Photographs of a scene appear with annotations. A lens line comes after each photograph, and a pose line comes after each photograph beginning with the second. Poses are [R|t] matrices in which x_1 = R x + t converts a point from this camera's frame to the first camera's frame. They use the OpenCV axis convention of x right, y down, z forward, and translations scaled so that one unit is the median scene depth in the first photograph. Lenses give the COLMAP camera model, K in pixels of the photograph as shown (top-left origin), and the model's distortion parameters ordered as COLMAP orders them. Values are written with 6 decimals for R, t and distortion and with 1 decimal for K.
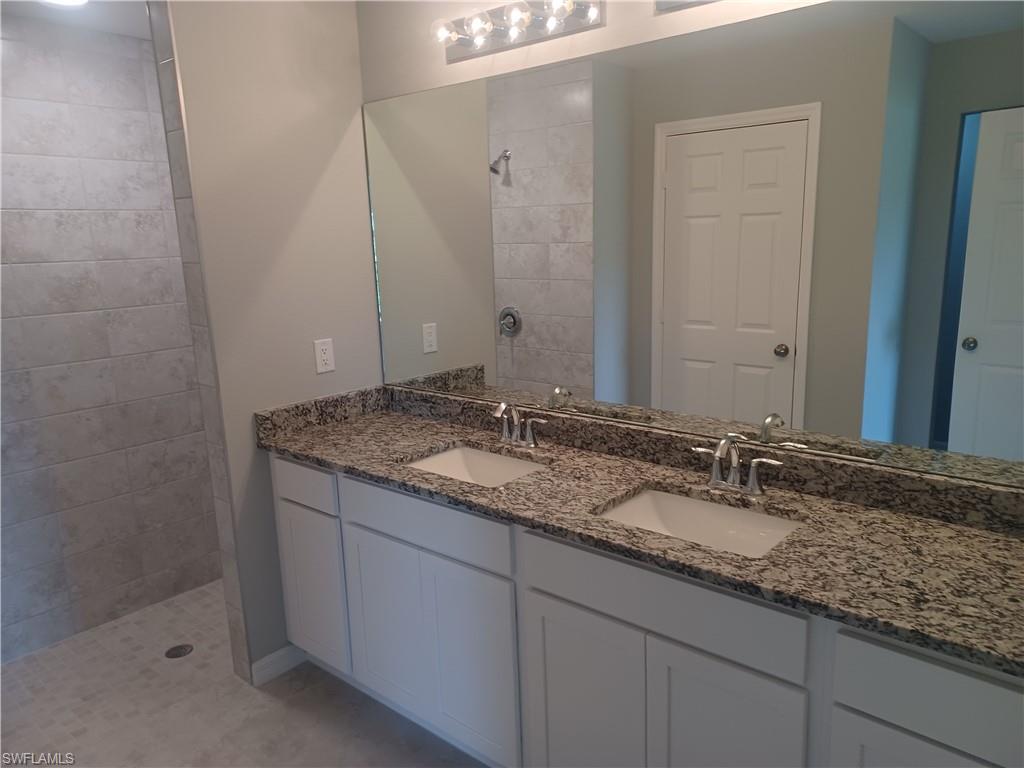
lens RADIAL K [[751.3, 0, 521.7], [0, 751.3, 400.0], [0, 0, 1]] dist [0.050942, -0.024660]
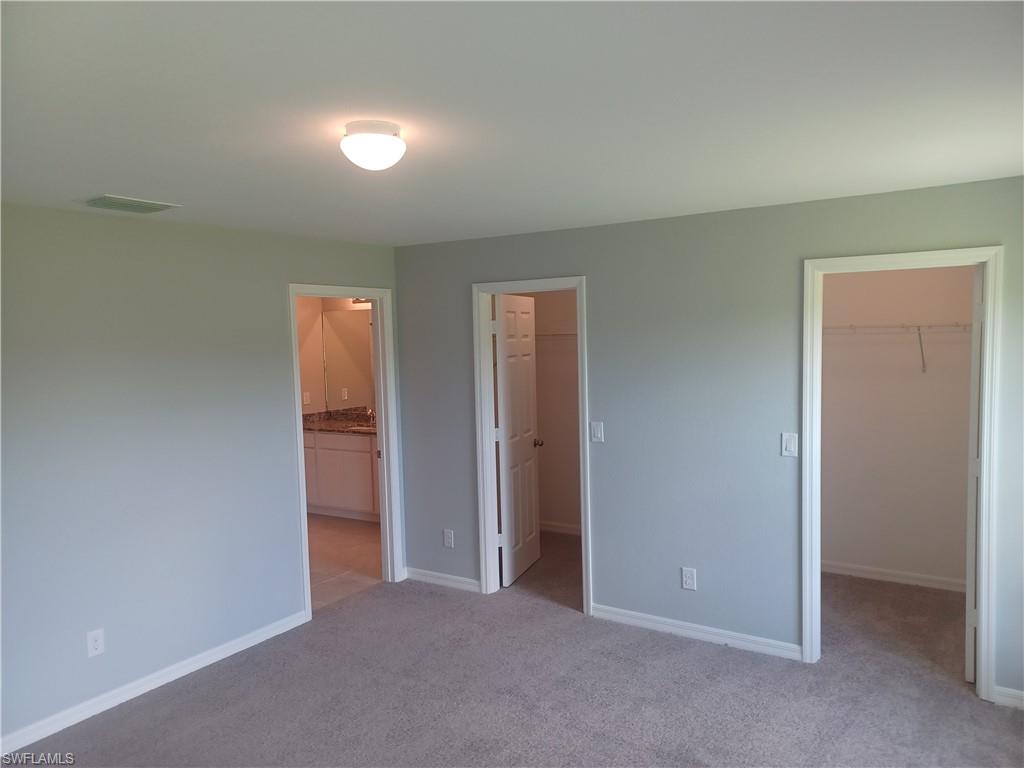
lens RADIAL K [[721.8, 0, 514.0], [0, 721.8, 389.1], [0, 0, 1]] dist [0.040392, -0.004769]
pose [[0.991693, -0.013965, 0.127870, 0.159593], [0.035098, 0.985744, -0.164552, 0.379959], [-0.123749, 0.167673, 0.978045, -1.745894]]
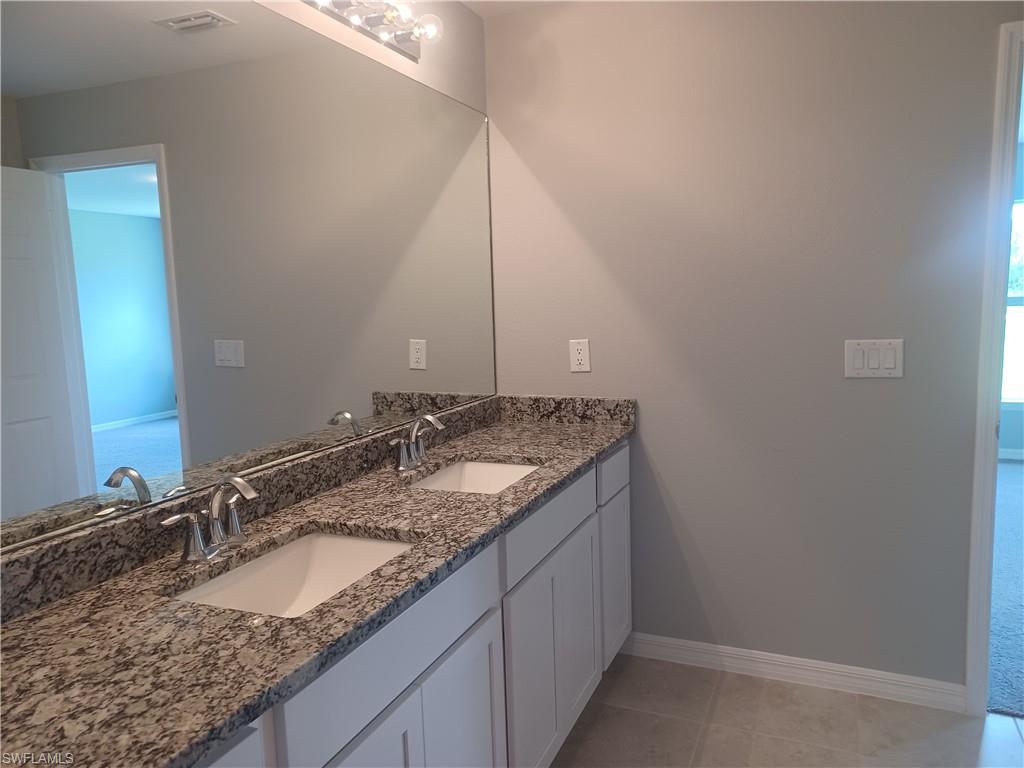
lens RADIAL K [[751.3, 0, 515.2], [0, 751.3, 387.2], [0, 0, 1]] dist [0.050942, -0.024660]
pose [[-0.305124, -0.074268, 0.949412, -0.583687], [0.249075, 0.956027, 0.154833, -0.091771], [-0.919163, 0.283718, -0.273208, 0.810819]]
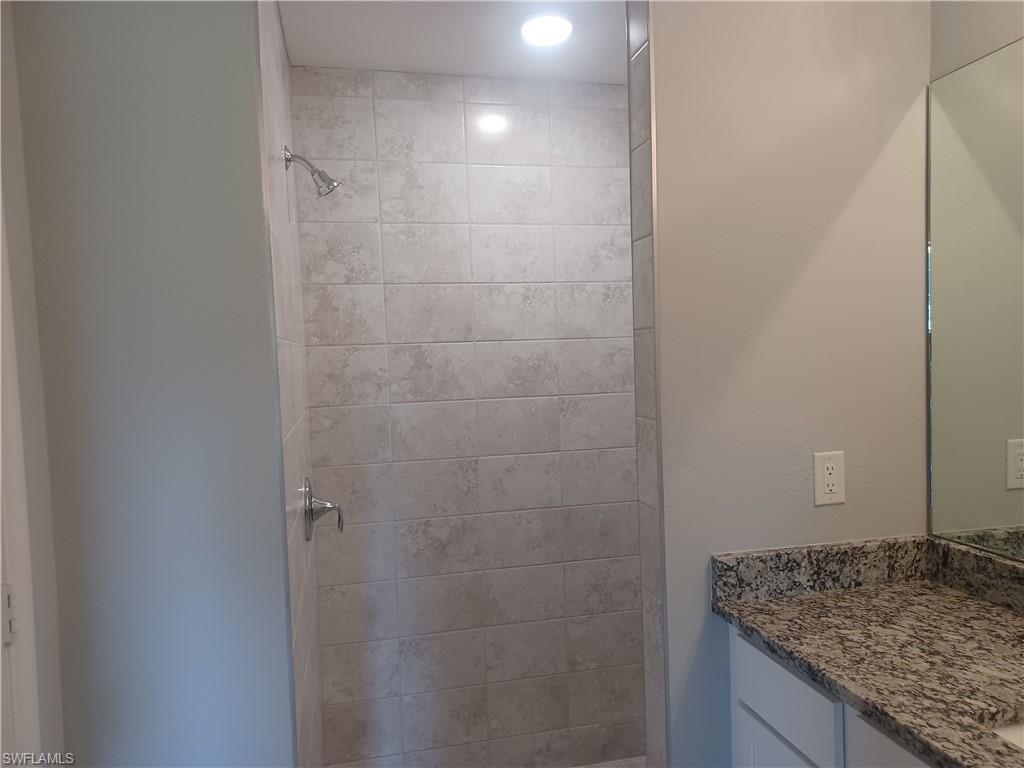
lens RADIAL K [[751.3, 0, 512.4], [0, 751.3, 383.4], [0, 0, 1]] dist [0.050942, -0.024660]
pose [[0.806481, 0.030482, -0.590474, -0.105718], [-0.123420, 0.985349, -0.117703, -0.030117], [0.578235, 0.167801, 0.798428, 0.335824]]
